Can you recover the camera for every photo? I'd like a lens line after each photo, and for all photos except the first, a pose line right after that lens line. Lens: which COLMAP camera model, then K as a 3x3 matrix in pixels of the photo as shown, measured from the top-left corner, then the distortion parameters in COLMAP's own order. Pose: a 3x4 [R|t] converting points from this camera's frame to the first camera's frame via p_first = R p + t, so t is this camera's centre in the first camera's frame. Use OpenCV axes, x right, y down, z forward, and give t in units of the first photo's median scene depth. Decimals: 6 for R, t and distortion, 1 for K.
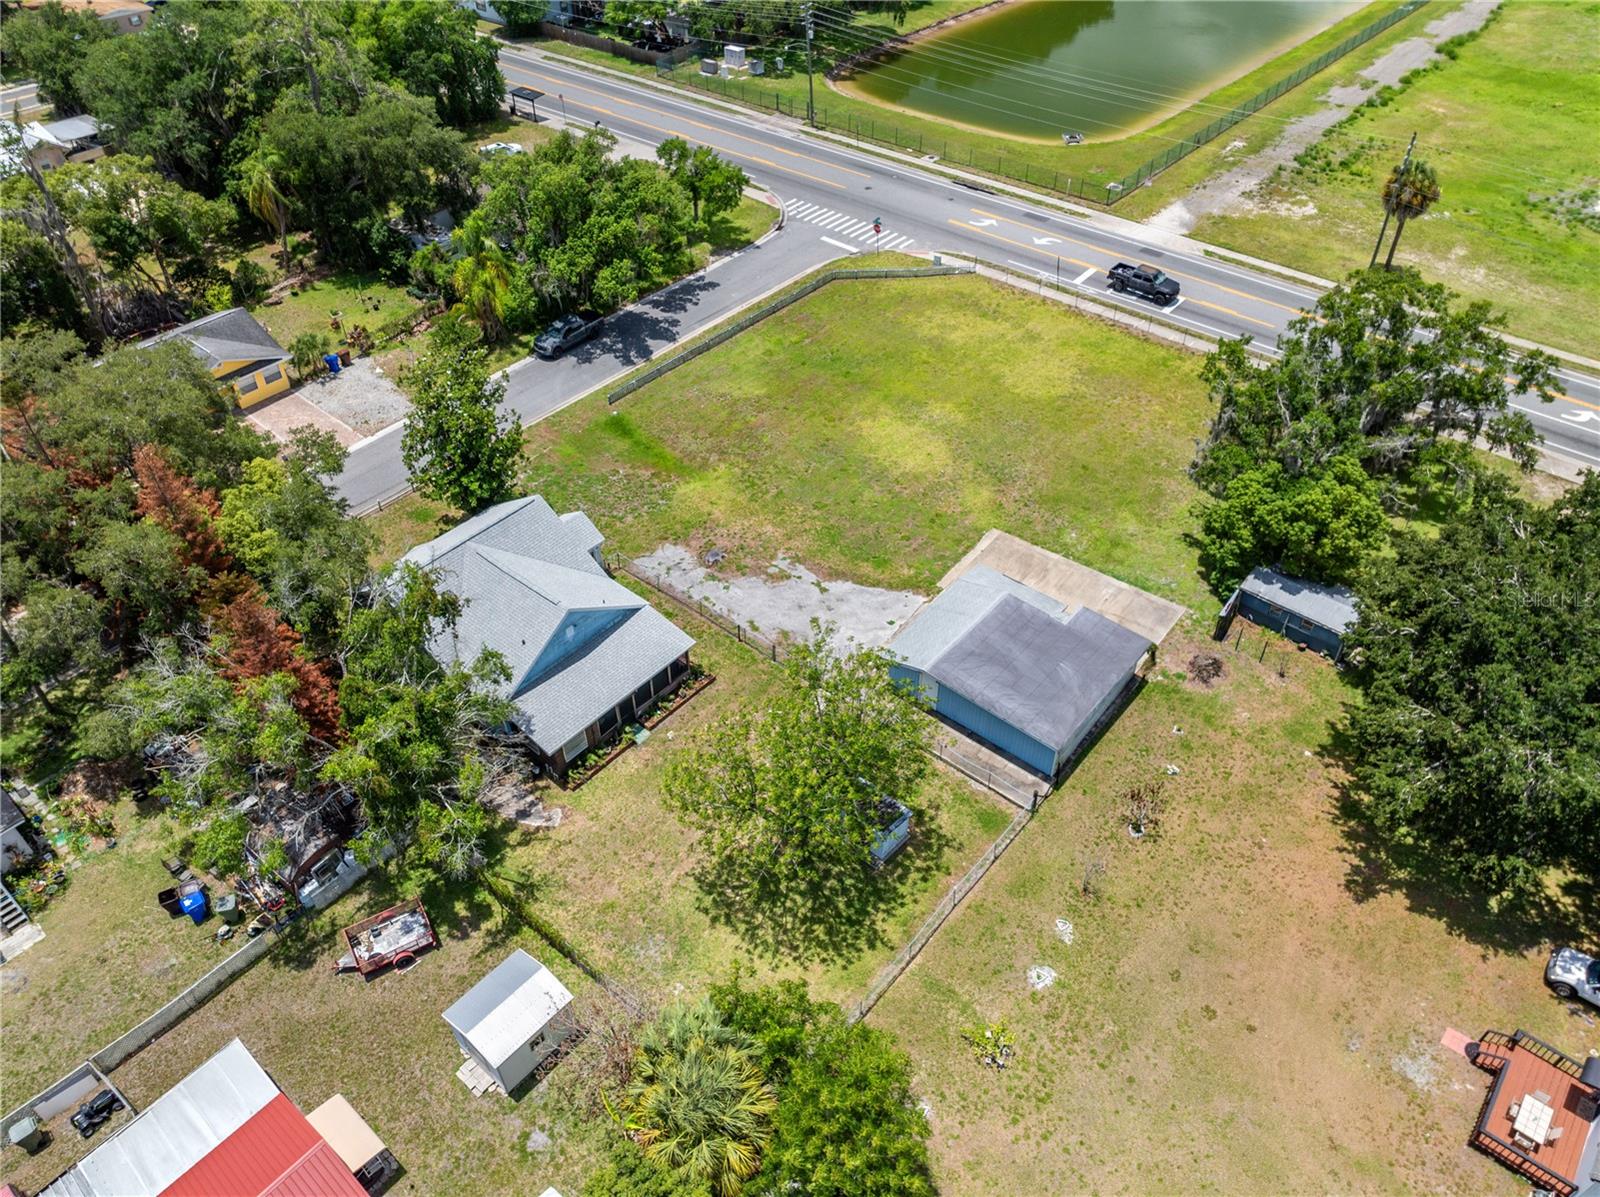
lens RADIAL K [[1128.8, 0, 809.7], [0, 1128.8, 596.2], [0, 0, 1]] dist [-0.039828, 0.013866]
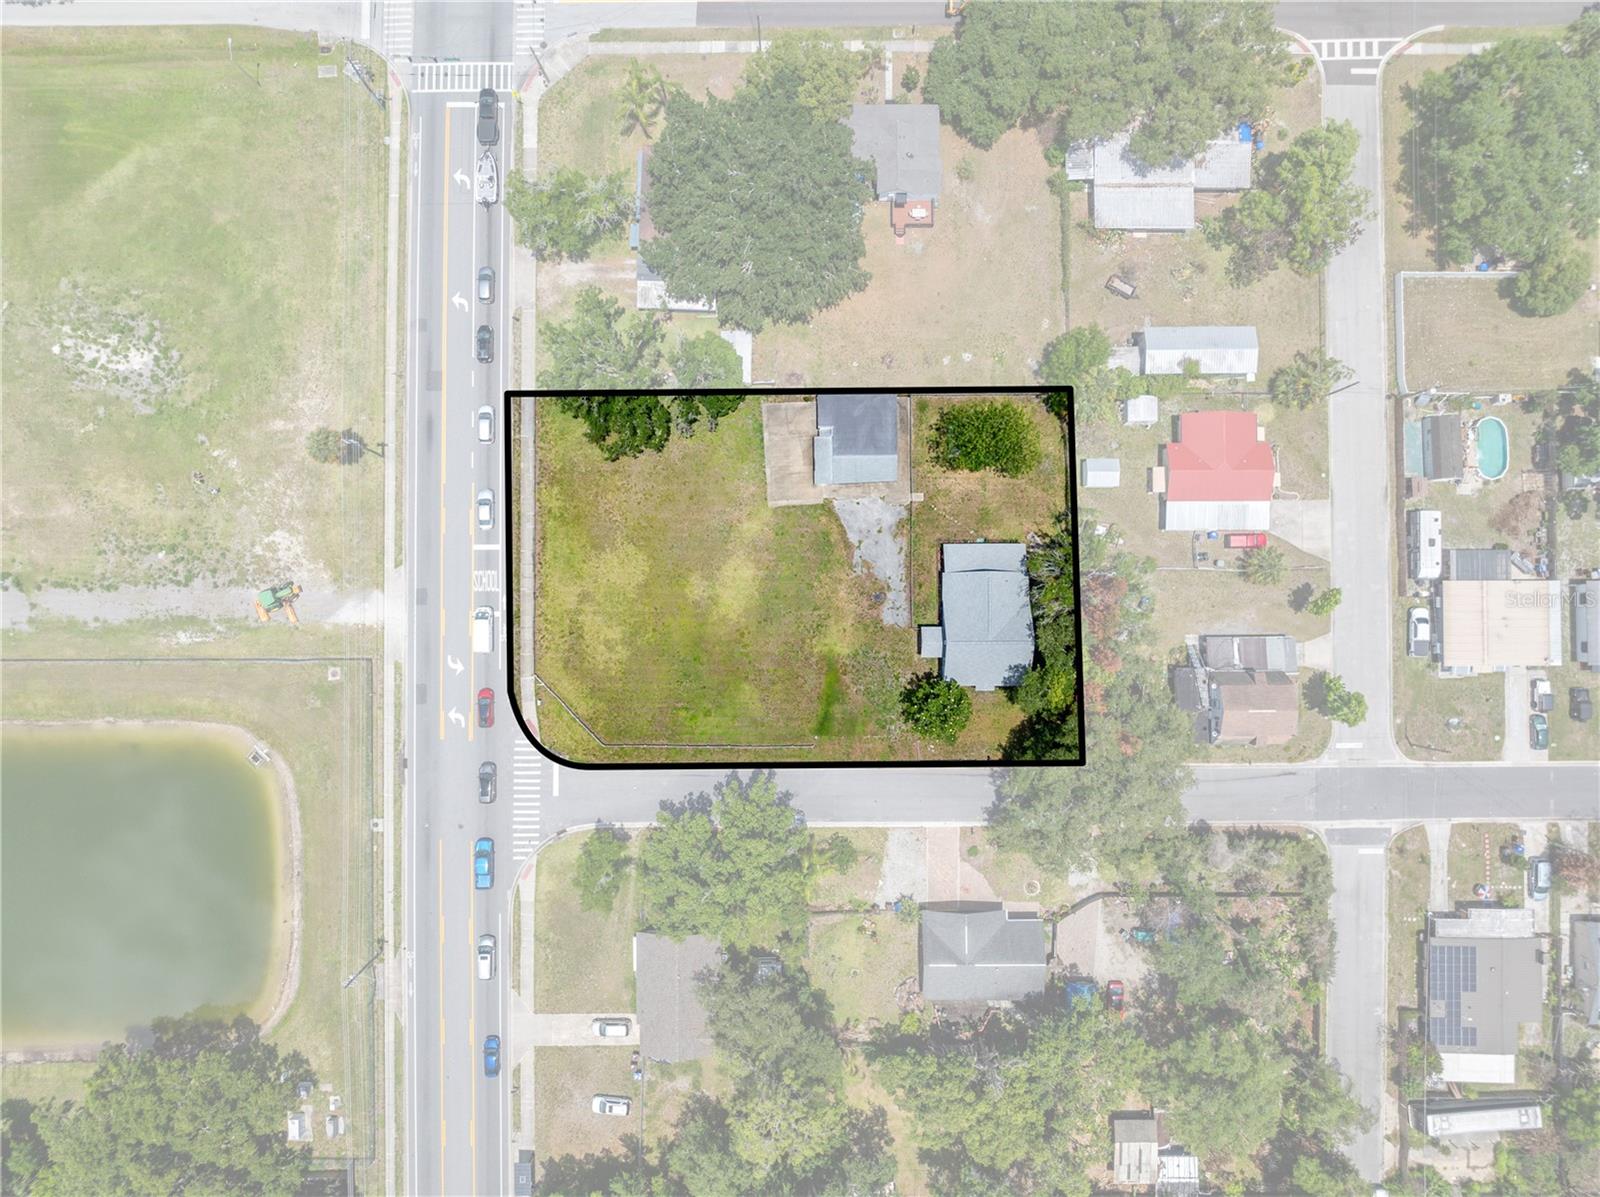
lens RADIAL K [[1128.8, 0, 808.0], [0, 1128.8, 590.5], [0, 0, 1]] dist [-0.039828, 0.013866]
pose [[-0.645085, -0.763720, 0.024457, -0.033220], [0.510973, -0.407359, 0.756945, -1.234133], [-0.568131, 0.500790, 0.653021, -0.197182]]
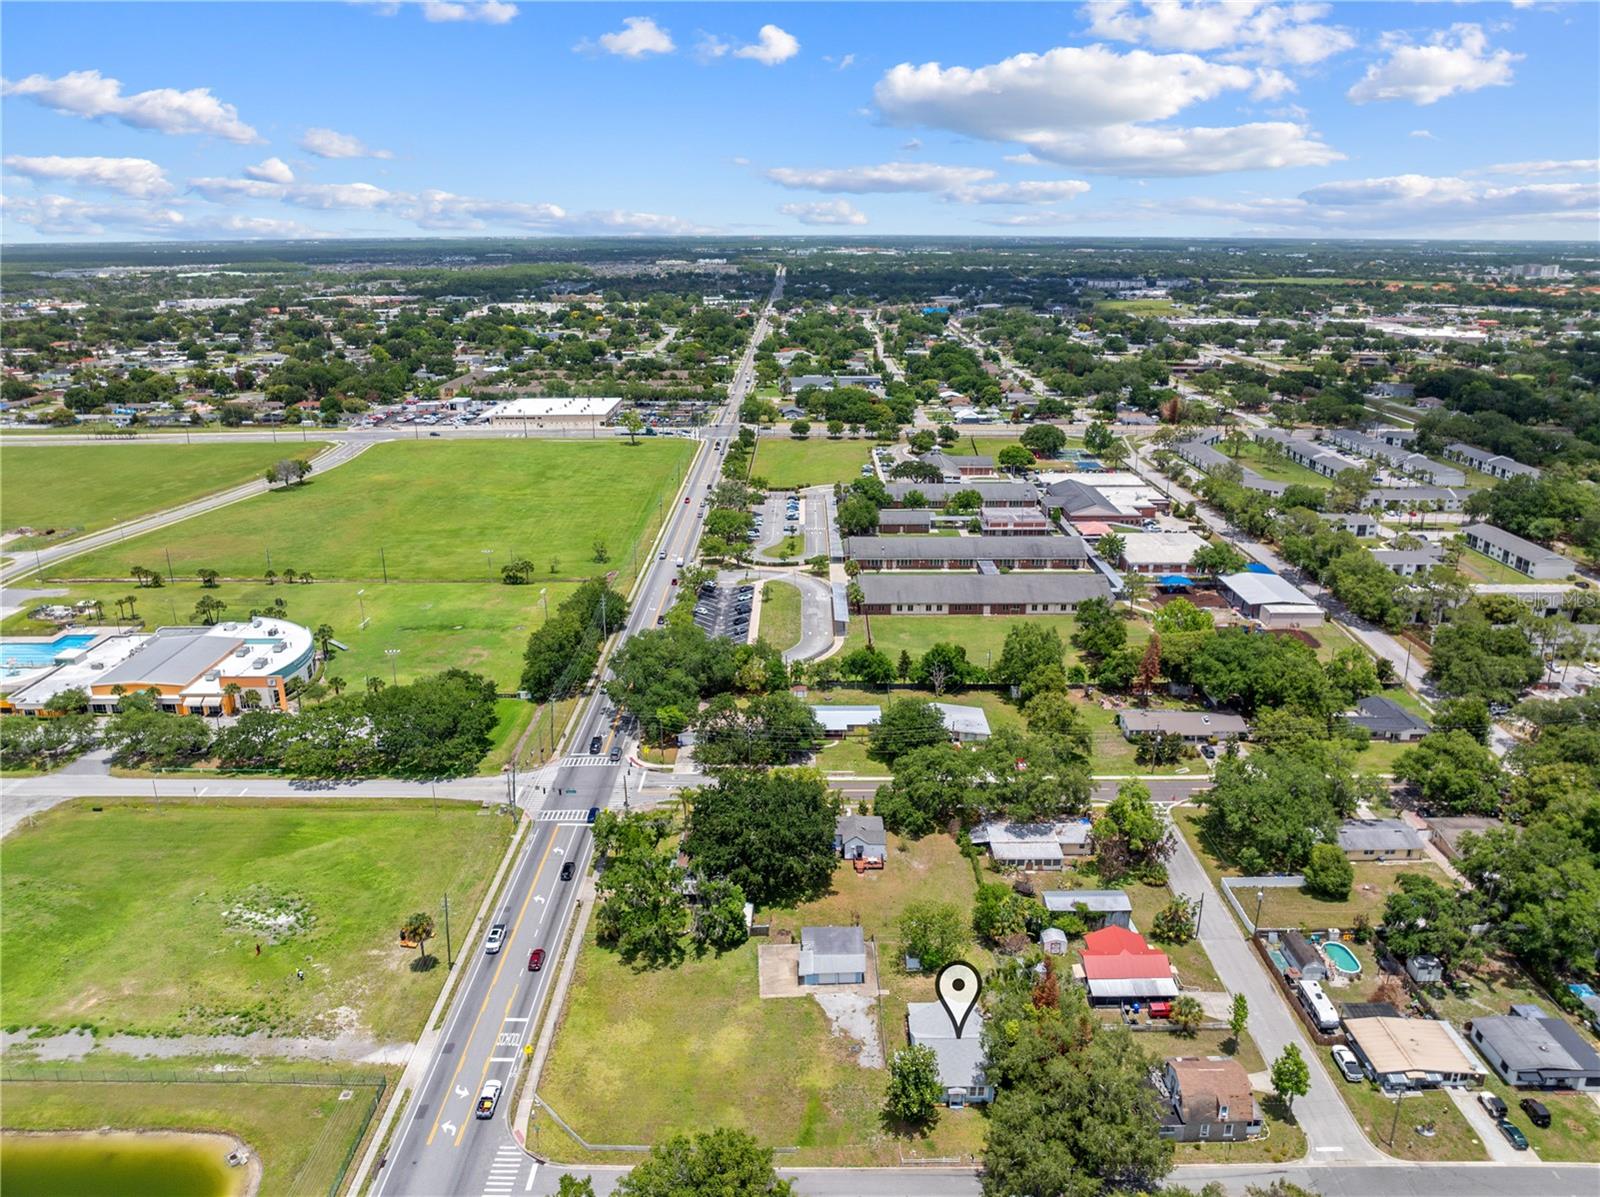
lens RADIAL K [[1128.8, 0, 806.1], [0, 1128.8, 601.3], [0, 0, 1]] dist [-0.039828, 0.013866]
pose [[-0.644878, -0.237887, 0.726321, -1.102385], [0.509228, 0.574924, 0.640428, -1.559829], [-0.569929, 0.782861, -0.249617, 0.691305]]
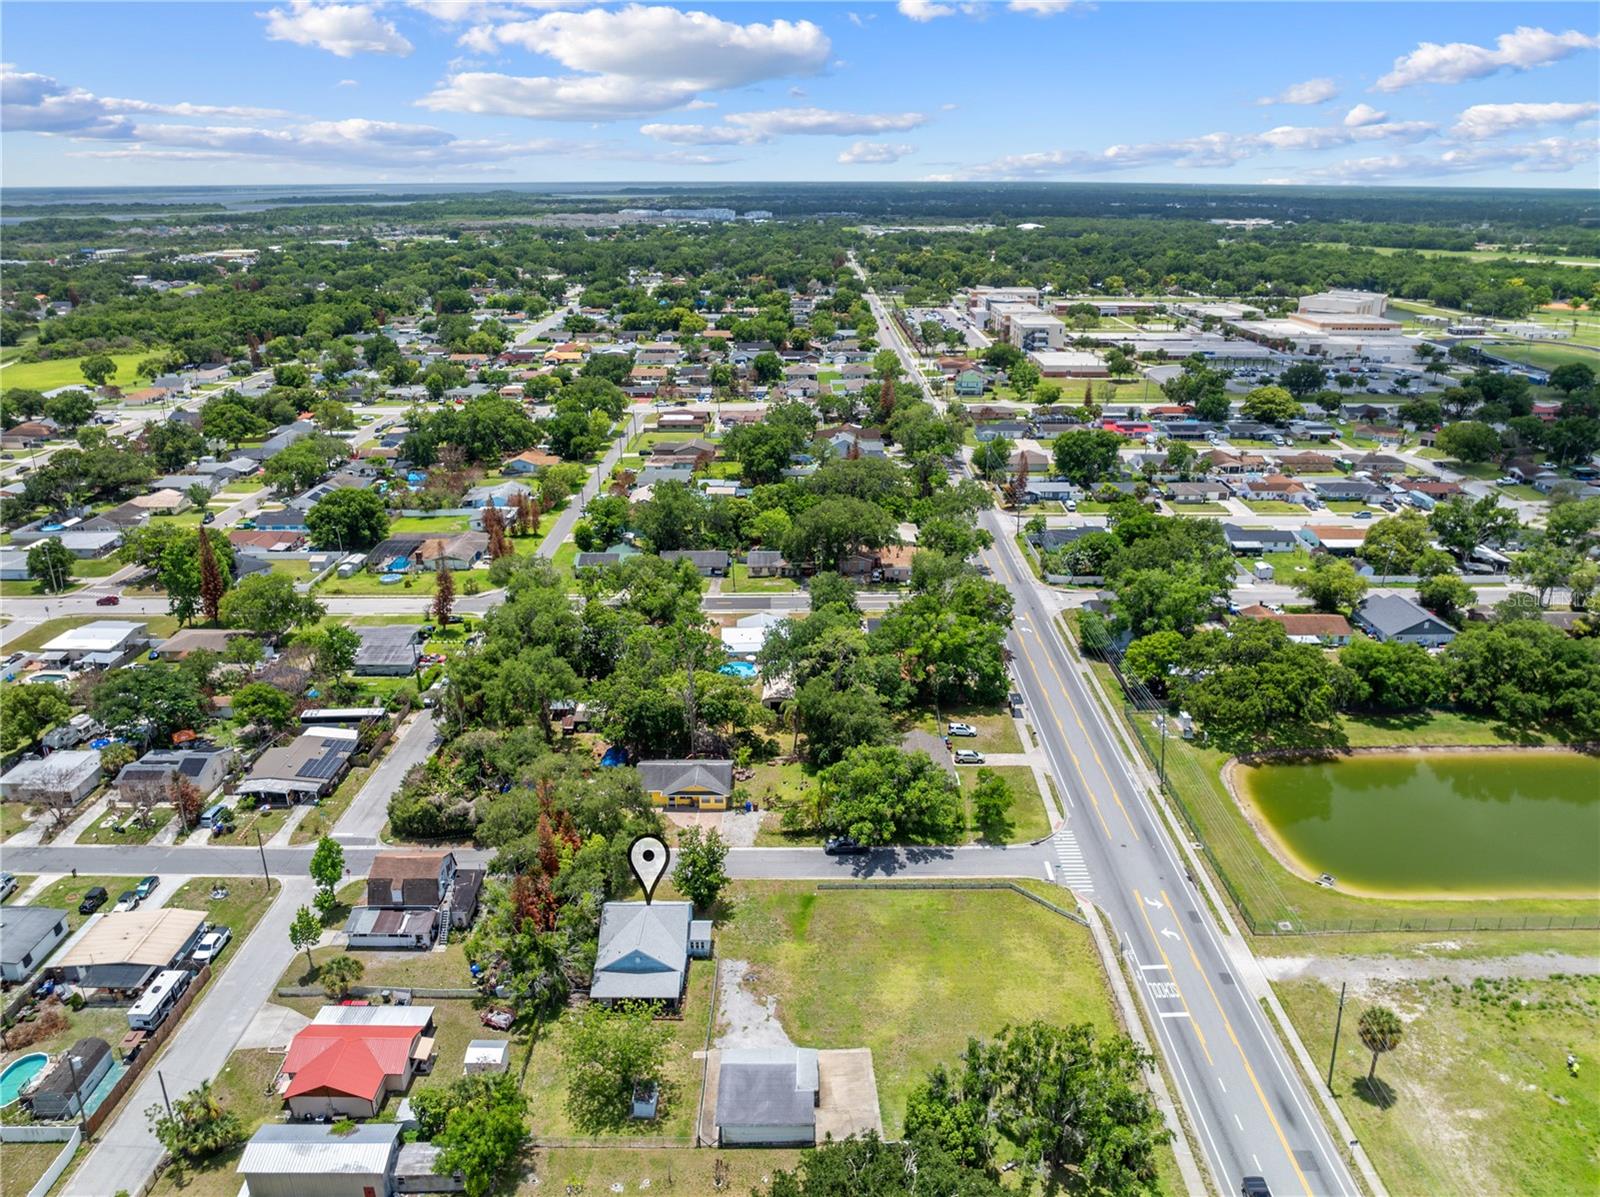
lens RADIAL K [[1128.8, 0, 808.8], [0, 1128.8, 593.0], [0, 0, 1]] dist [-0.039828, 0.013866]
pose [[0.641754, 0.268490, -0.718377, 0.907569], [-0.509143, 0.849663, -0.137280, -0.291055], [0.573520, 0.453856, 0.681974, -0.433892]]
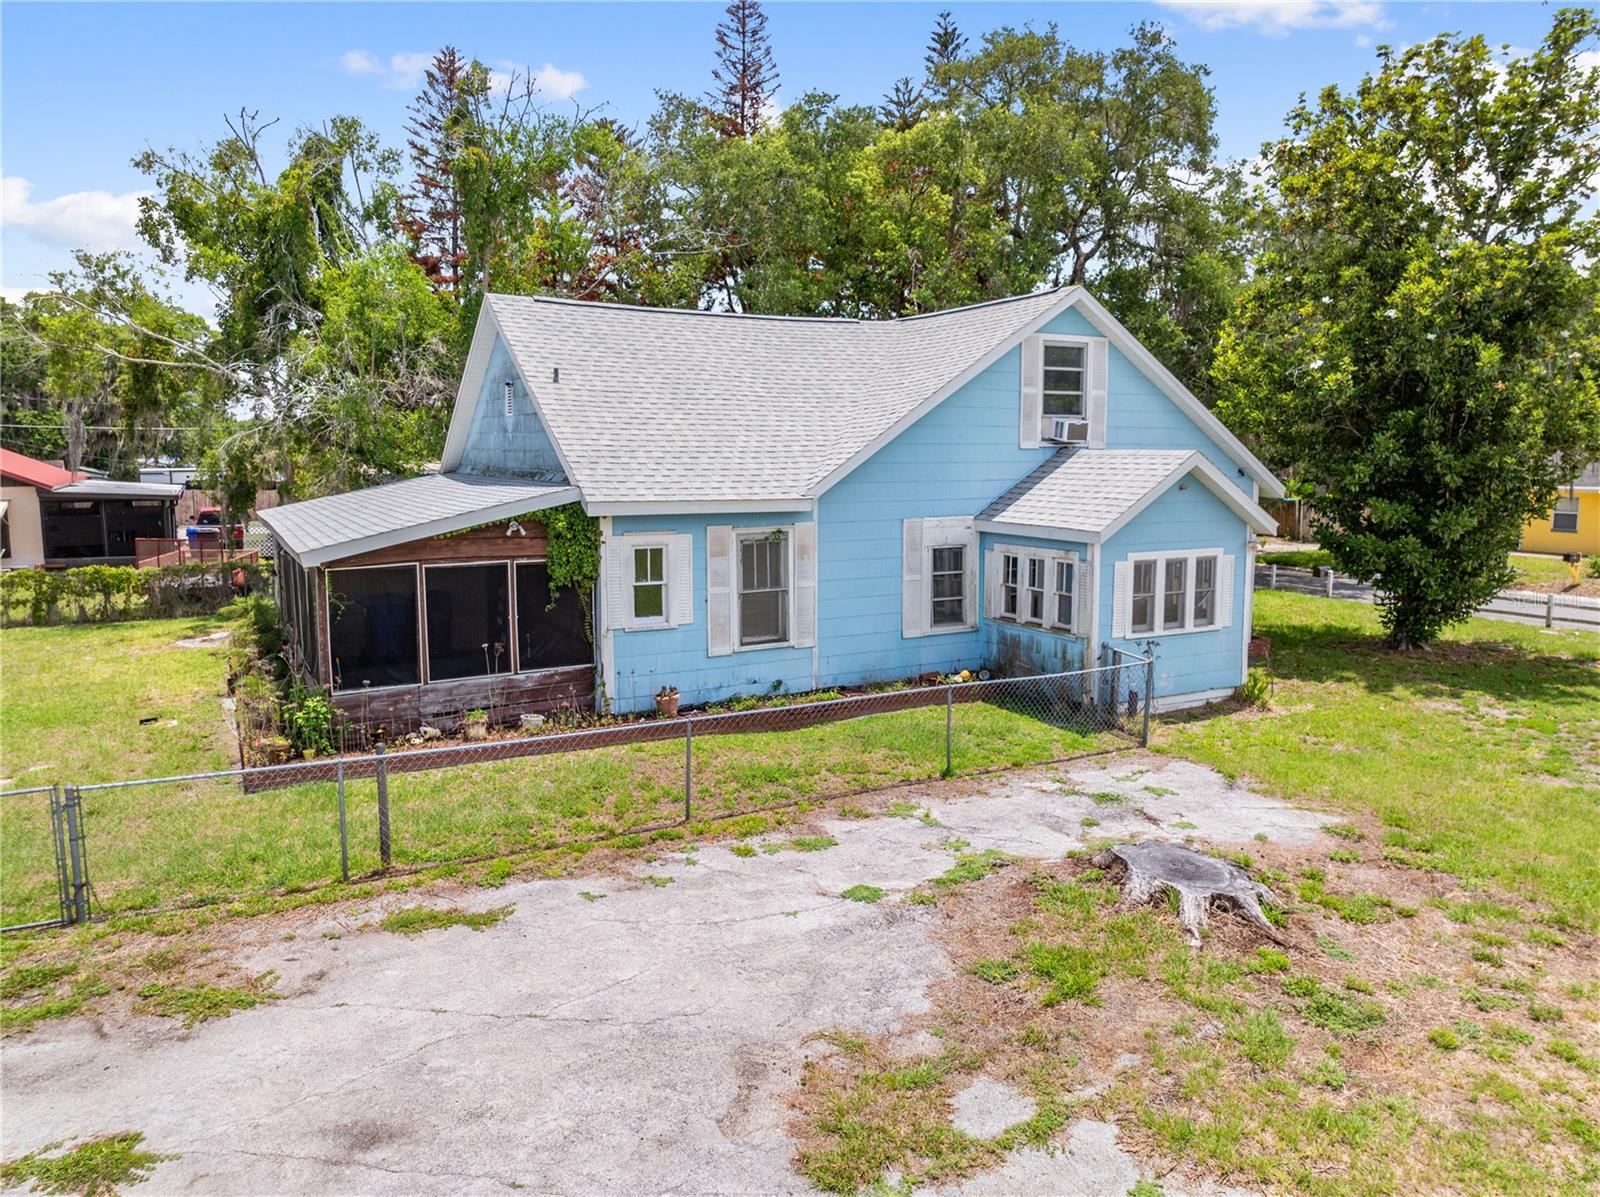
lens RADIAL K [[1128.8, 0, 796.6], [0, 1128.8, 600.2], [0, 0, 1]] dist [-0.039828, 0.013866]
pose [[-0.361667, 0.124658, -0.923936, 0.047589], [-0.618108, 0.709848, 0.337726, -0.059003], [0.697954, 0.693236, -0.179677, 0.730336]]
